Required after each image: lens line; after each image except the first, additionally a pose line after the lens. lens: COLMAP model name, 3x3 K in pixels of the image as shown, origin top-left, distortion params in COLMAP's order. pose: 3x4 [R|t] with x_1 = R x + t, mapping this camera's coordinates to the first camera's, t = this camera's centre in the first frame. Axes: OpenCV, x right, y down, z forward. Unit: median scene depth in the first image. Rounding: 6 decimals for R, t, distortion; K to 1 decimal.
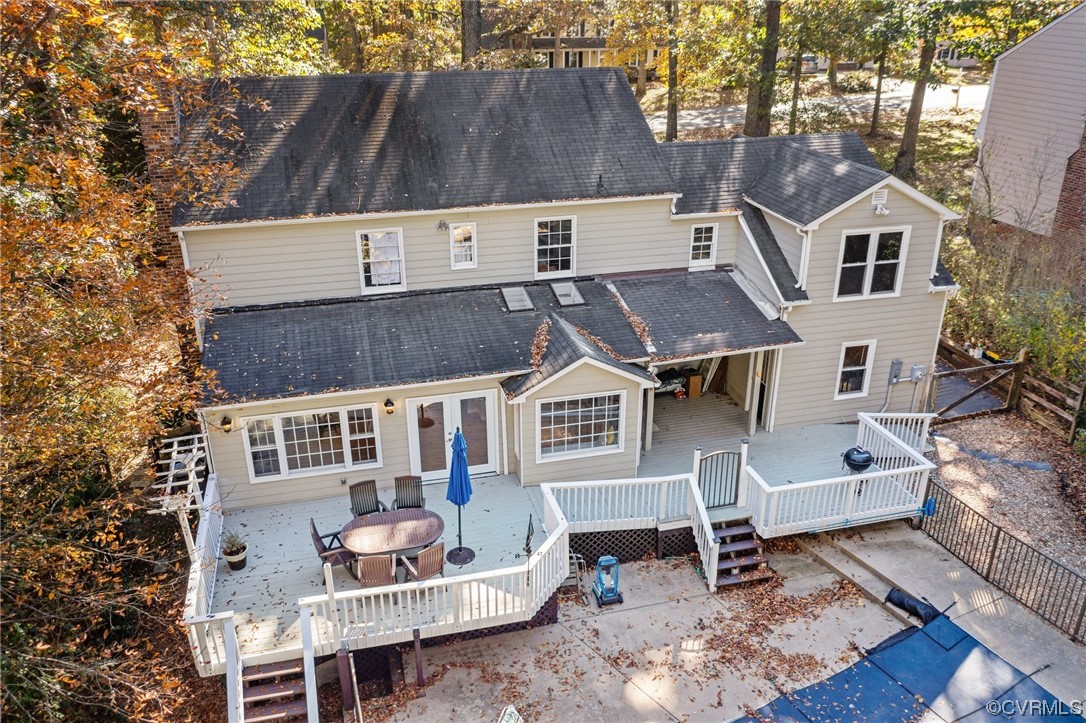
lens RADIAL K [[889.0, 0, 542.8], [0, 889.0, 361.4], [0, 0, 1]] dist [-0.014876, 0.001989]
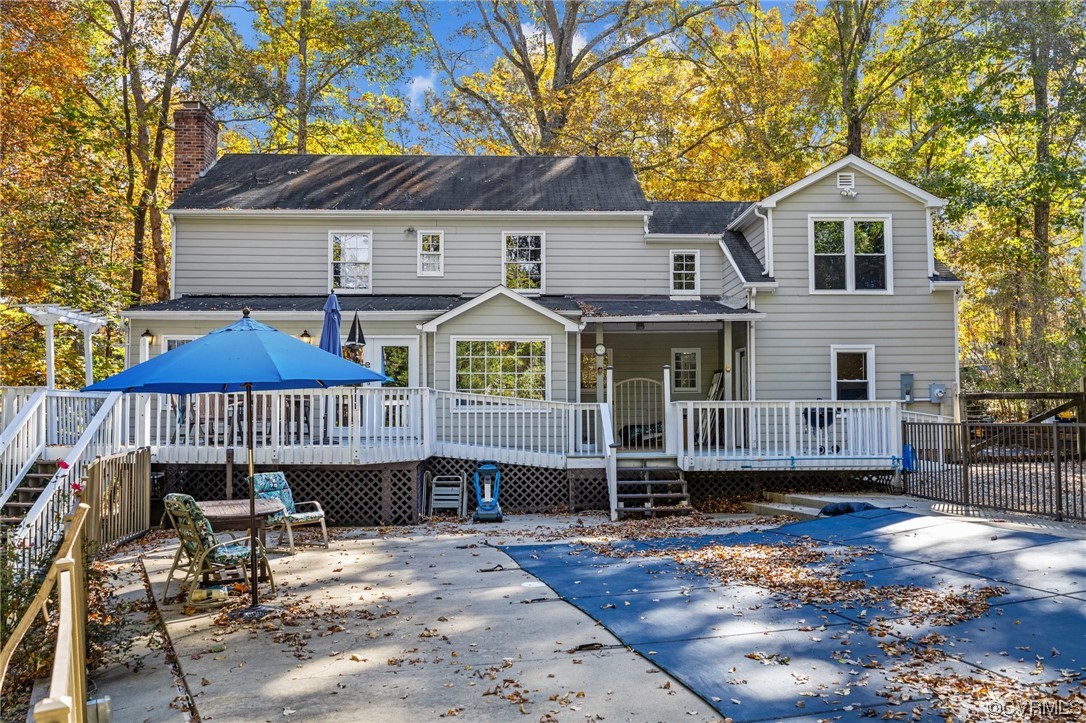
lens RADIAL K [[955.3, 0, 546.0], [0, 955.3, 370.2], [0, 0, 1]] dist [-0.019735, 0.004144]
pose [[0.971125, -0.014683, -0.238120, 0.295934], [-0.096901, 0.887788, -0.449935, 0.465419], [0.218006, 0.460017, 0.860731, 0.140111]]
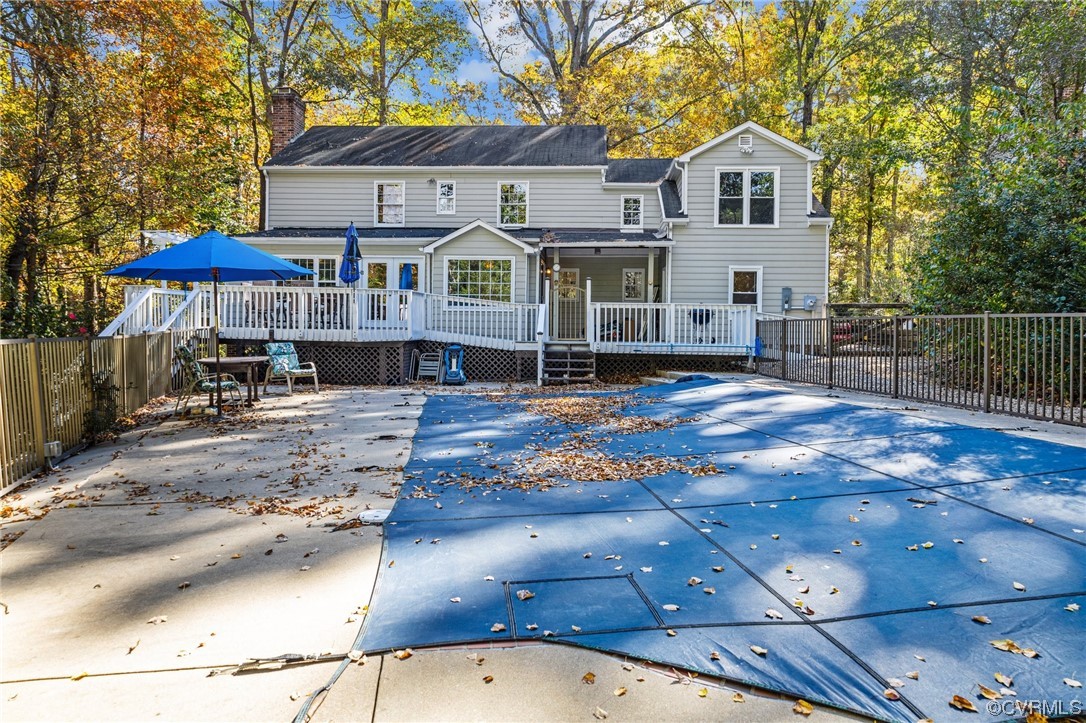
lens RADIAL K [[738.0, 0, 543.2], [0, 738.0, 339.0], [0, 0, 1]] dist [-0.004806, -0.002939]
pose [[0.941252, 0.017837, -0.337232, 0.448753], [-0.154731, 0.910395, -0.383718, 0.493659], [0.300170, 0.413356, 0.859671, 0.128155]]
